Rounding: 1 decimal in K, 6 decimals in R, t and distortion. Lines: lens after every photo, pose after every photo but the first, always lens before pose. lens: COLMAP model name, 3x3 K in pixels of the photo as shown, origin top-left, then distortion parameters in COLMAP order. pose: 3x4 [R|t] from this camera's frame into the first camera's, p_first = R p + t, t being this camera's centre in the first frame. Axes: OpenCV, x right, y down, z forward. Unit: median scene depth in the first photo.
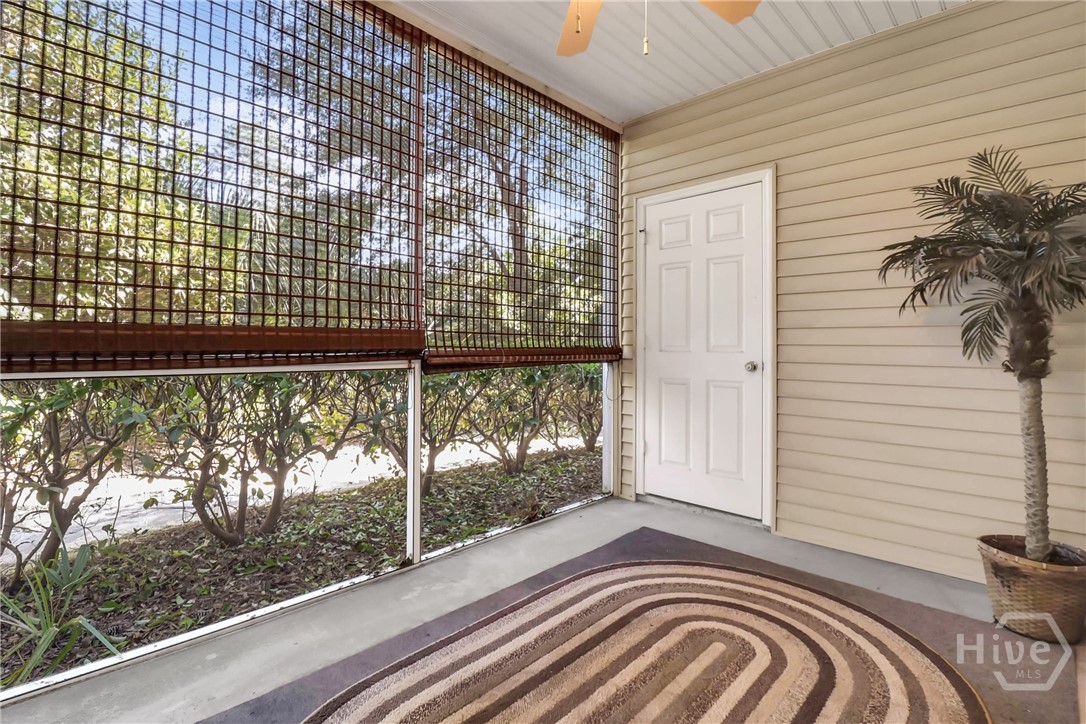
lens RADIAL K [[515.2, 0, 523.4], [0, 515.2, 339.6], [0, 0, 1]] dist [-0.013724, -0.003767]
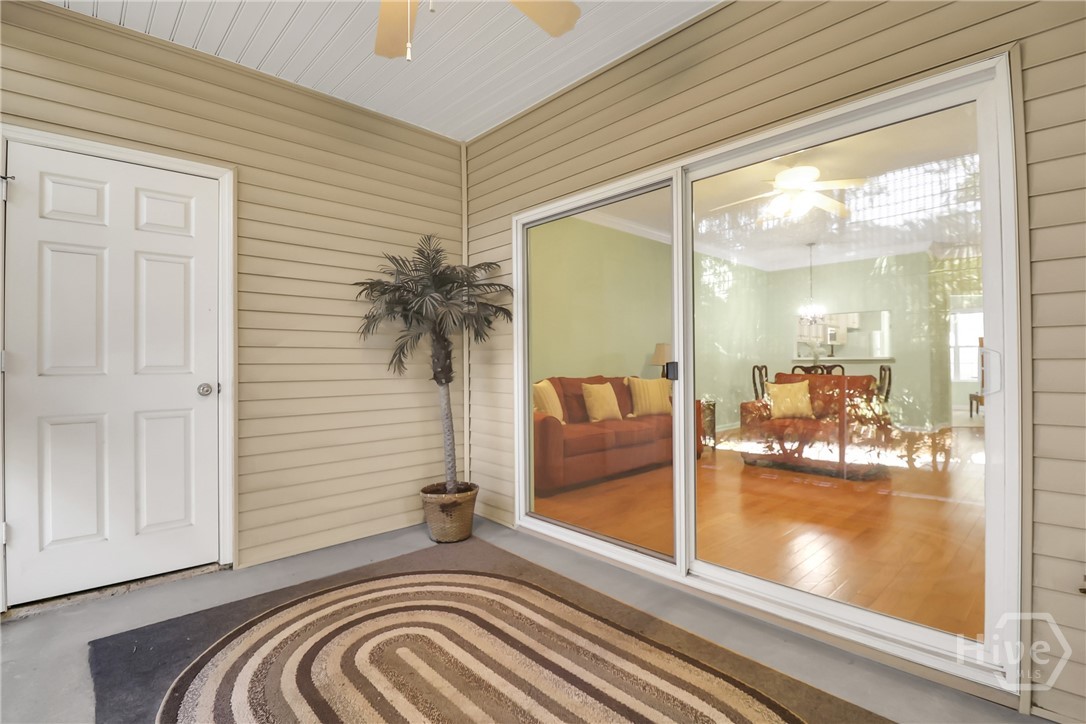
lens RADIAL K [[515.2, 0, 536.9], [0, 515.2, 358.3], [0, 0, 1]] dist [-0.013724, -0.003767]
pose [[0.044827, 0.001129, 0.998994, -0.432275], [-0.003450, 0.999994, -0.000975, -0.000666], [-0.998989, -0.003403, 0.044830, 0.447902]]
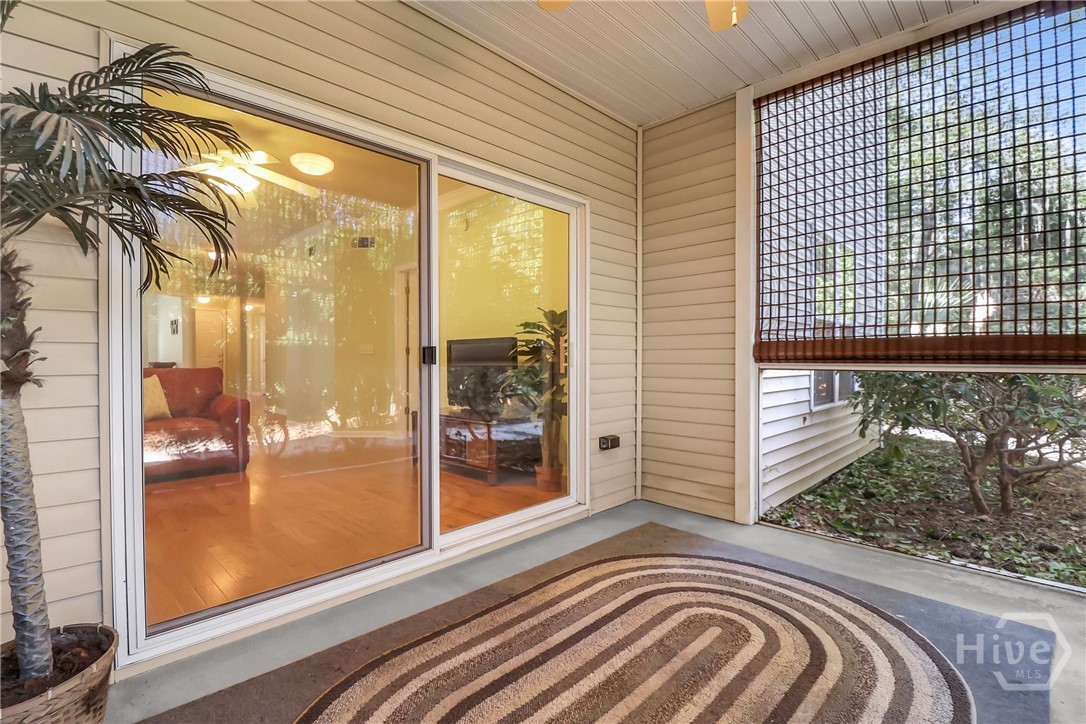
lens RADIAL K [[515.2, 0, 538.1], [0, 515.2, 361.0], [0, 0, 1]] dist [-0.013724, -0.003767]
pose [[-0.999891, -0.000808, -0.014717, 0.280096], [-0.000818, 0.999999, 0.000641, 0.028177], [0.014717, 0.000653, -0.999891, 1.126765]]
